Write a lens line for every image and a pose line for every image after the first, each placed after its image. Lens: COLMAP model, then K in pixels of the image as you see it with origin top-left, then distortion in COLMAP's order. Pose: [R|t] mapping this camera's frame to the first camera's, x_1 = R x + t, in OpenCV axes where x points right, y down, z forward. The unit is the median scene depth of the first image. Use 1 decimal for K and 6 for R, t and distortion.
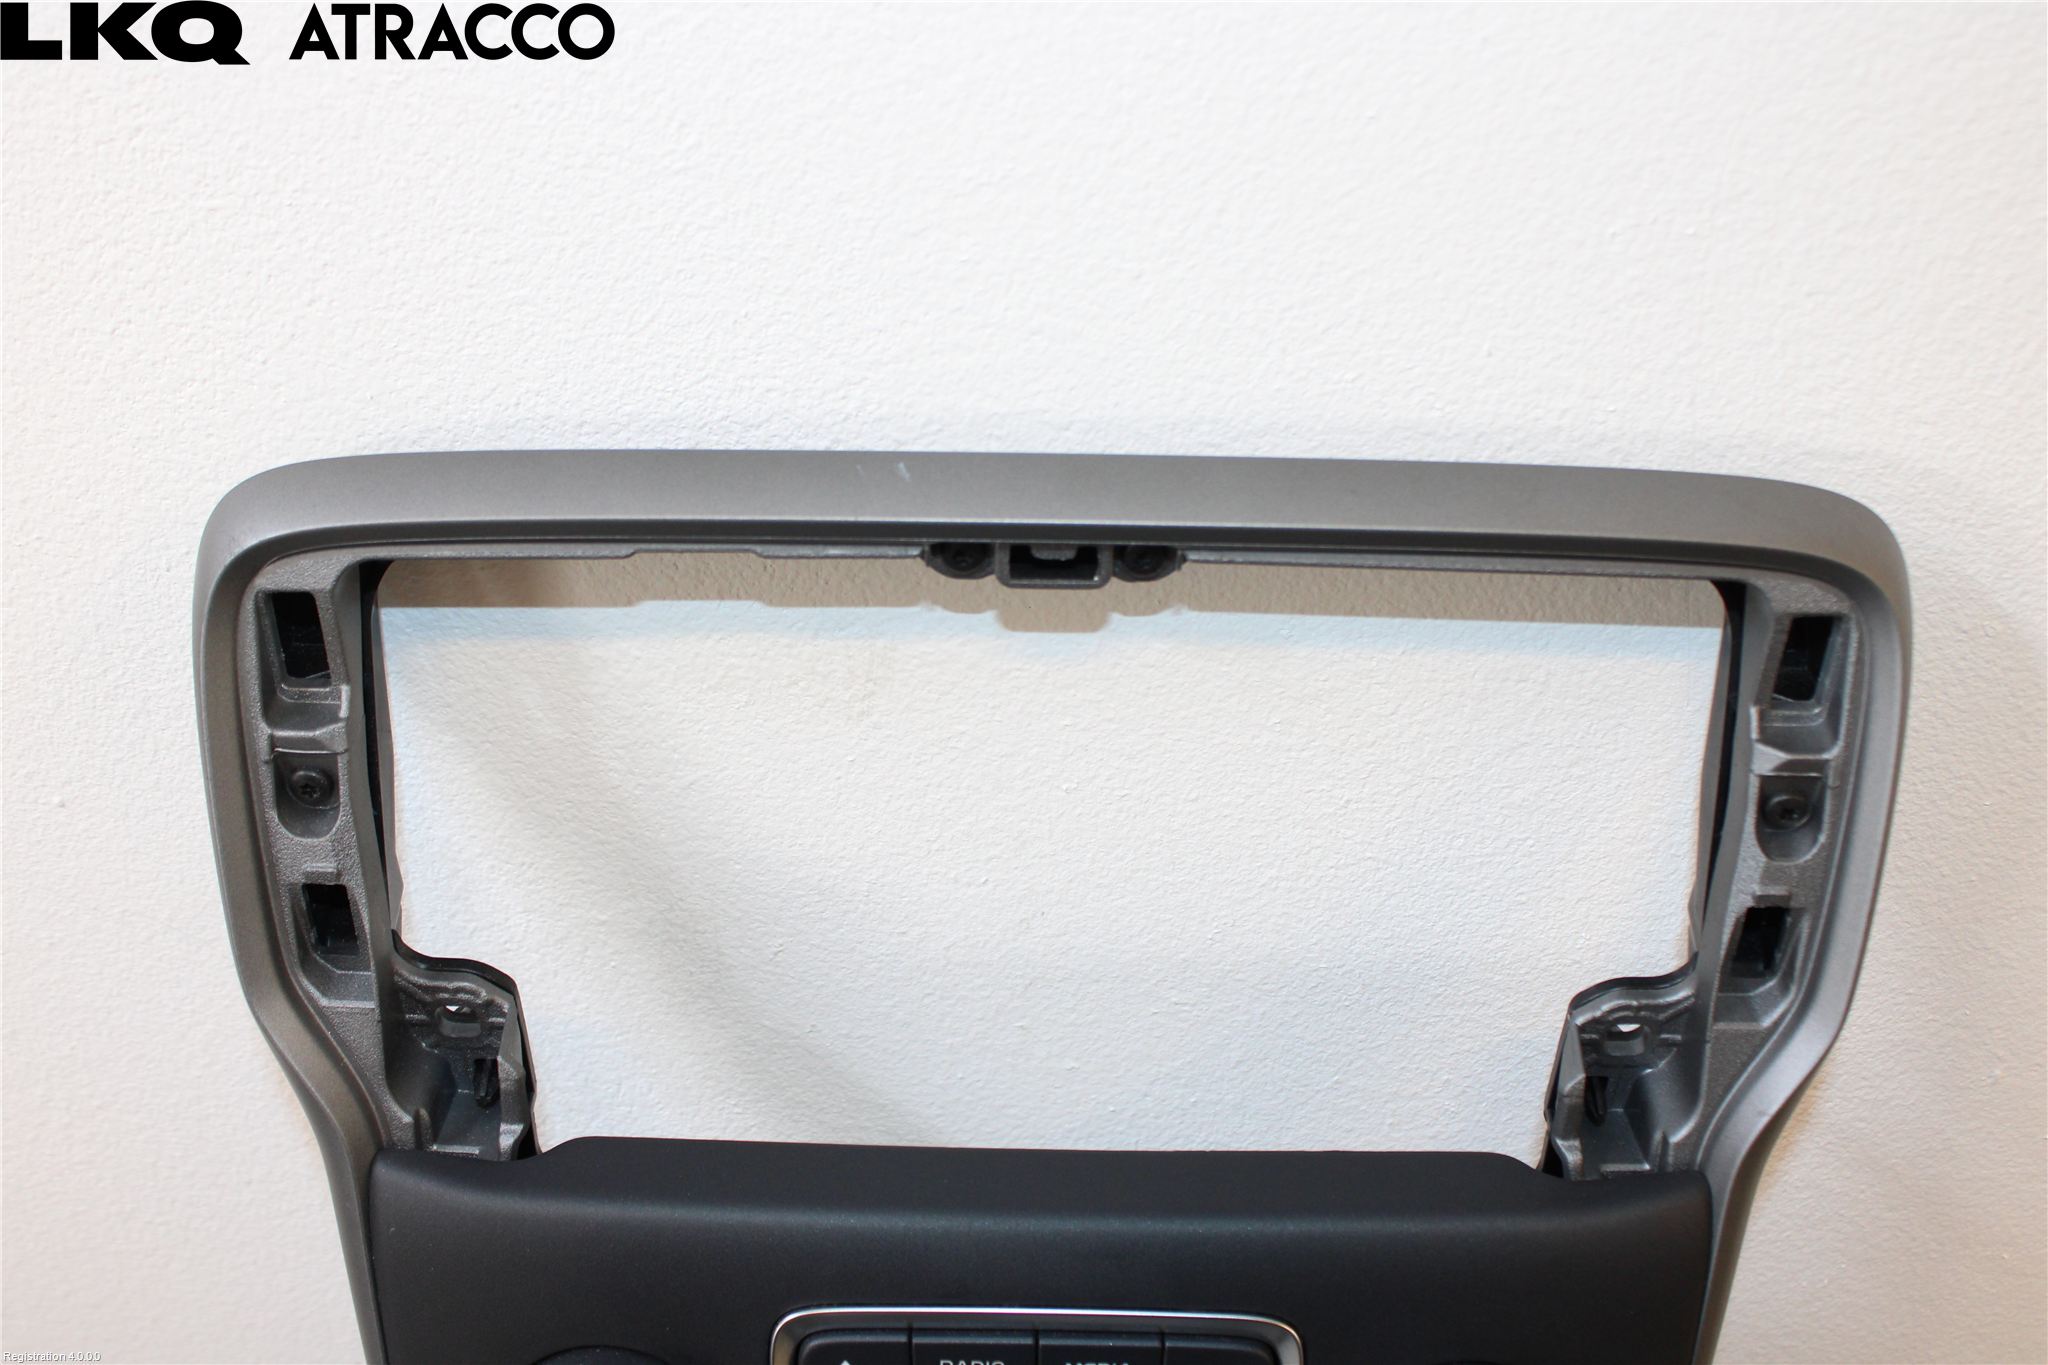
lens RADIAL K [[2219.2, 0, 1024.9], [0, 2219.2, 682.6], [0, 0, 1]] dist [-0.052307, 0.000000]
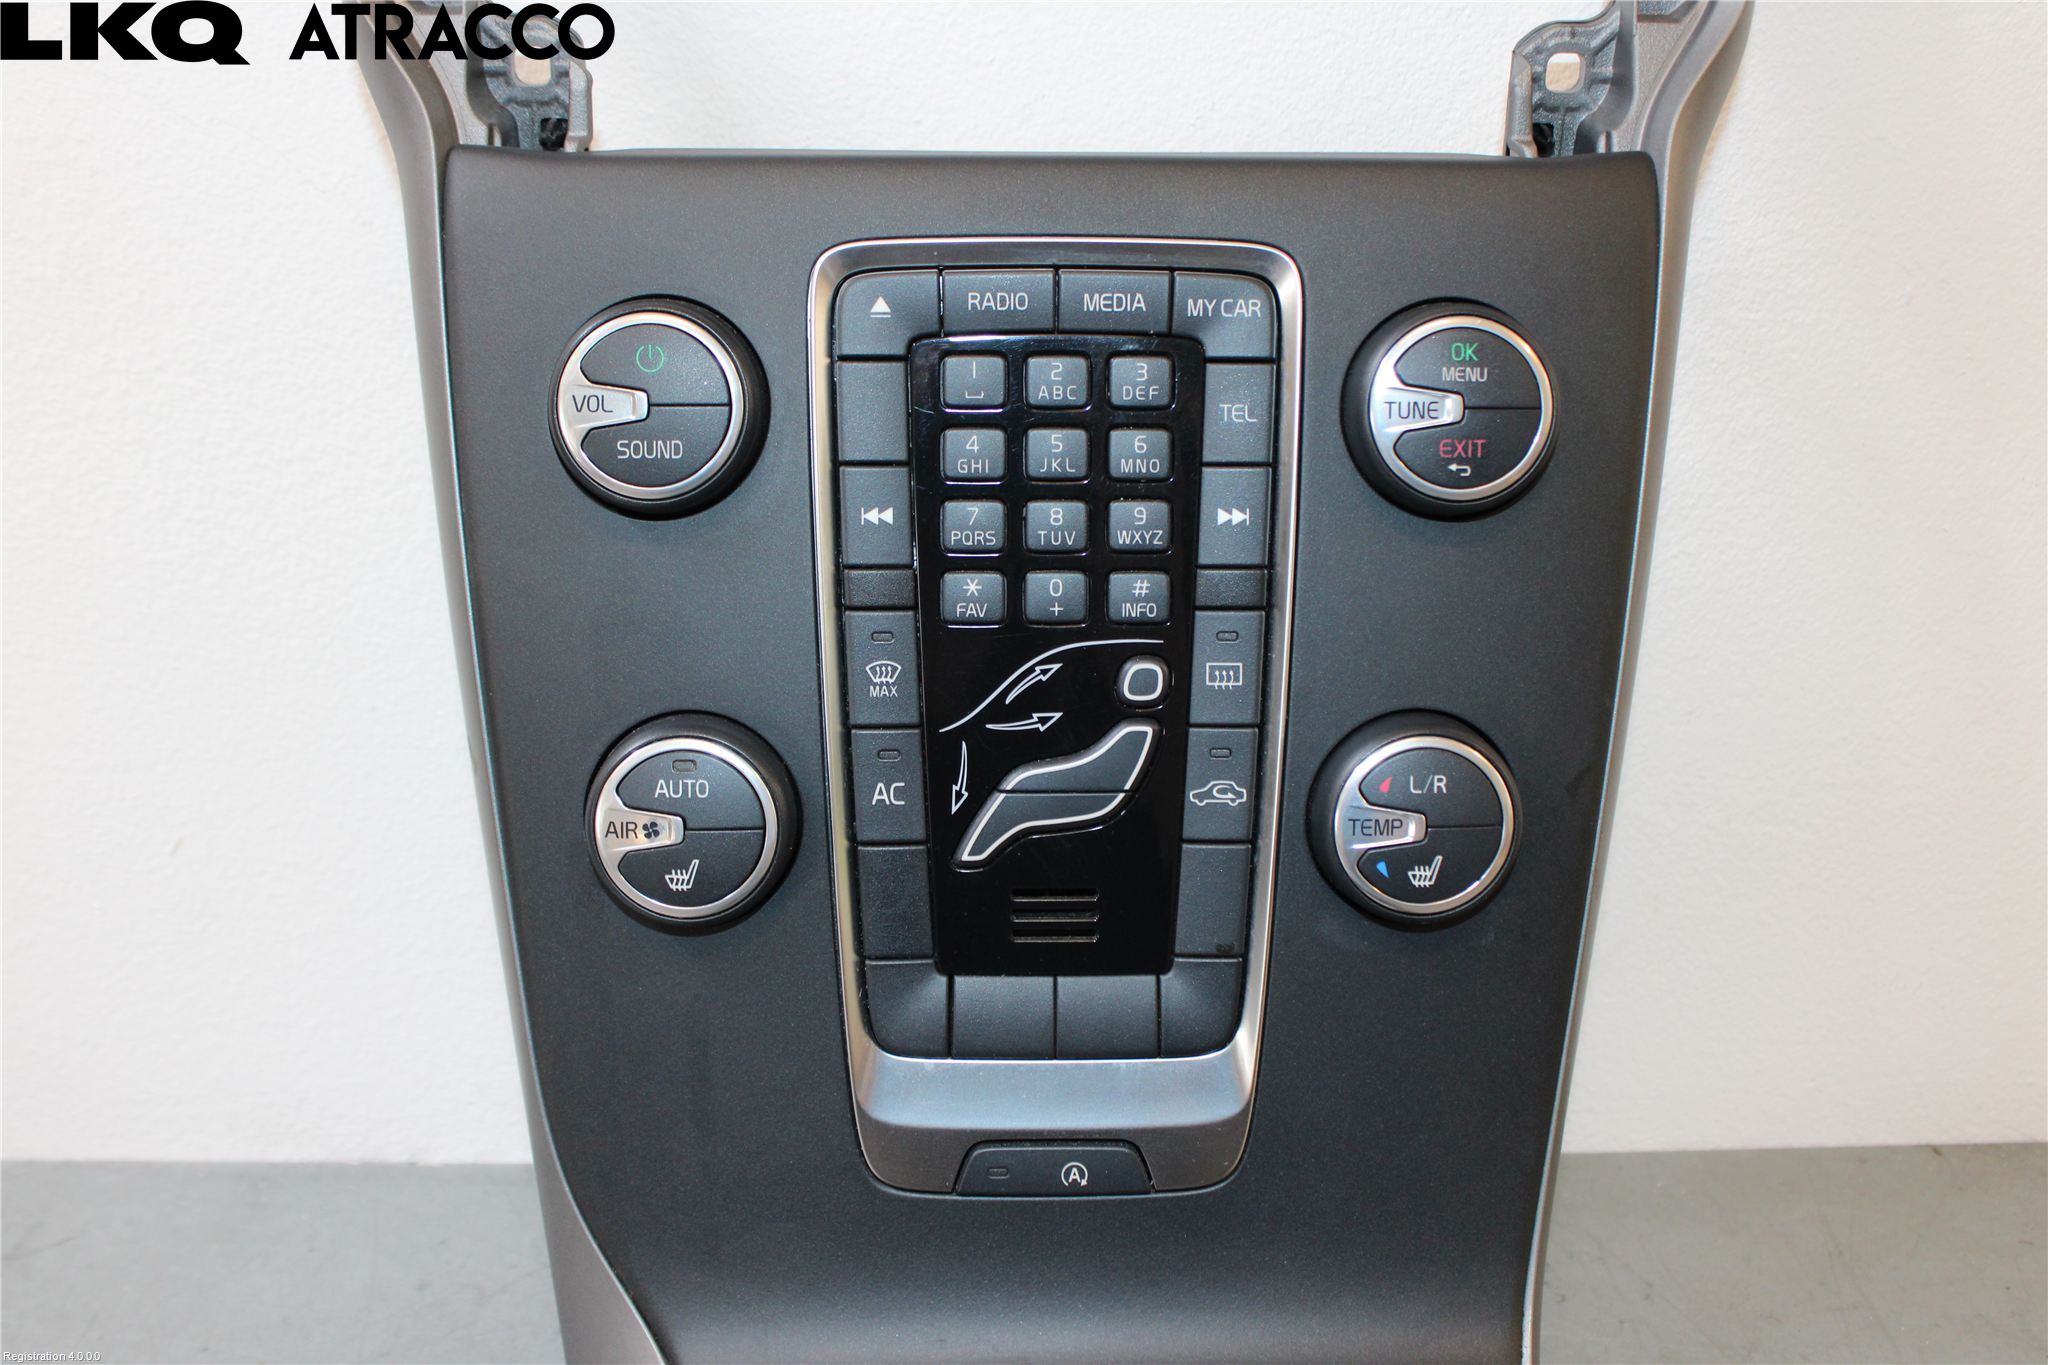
lens RADIAL K [[2219.2, 0, 1020.8], [0, 2219.2, 678.7], [0, 0, 1]] dist [-0.052307, 0.000000]
pose [[0.999200, -0.016072, 0.036631, -0.048823], [0.025573, 0.960815, -0.276008, 0.691217], [-0.030760, 0.276724, 0.960457, 0.005834]]
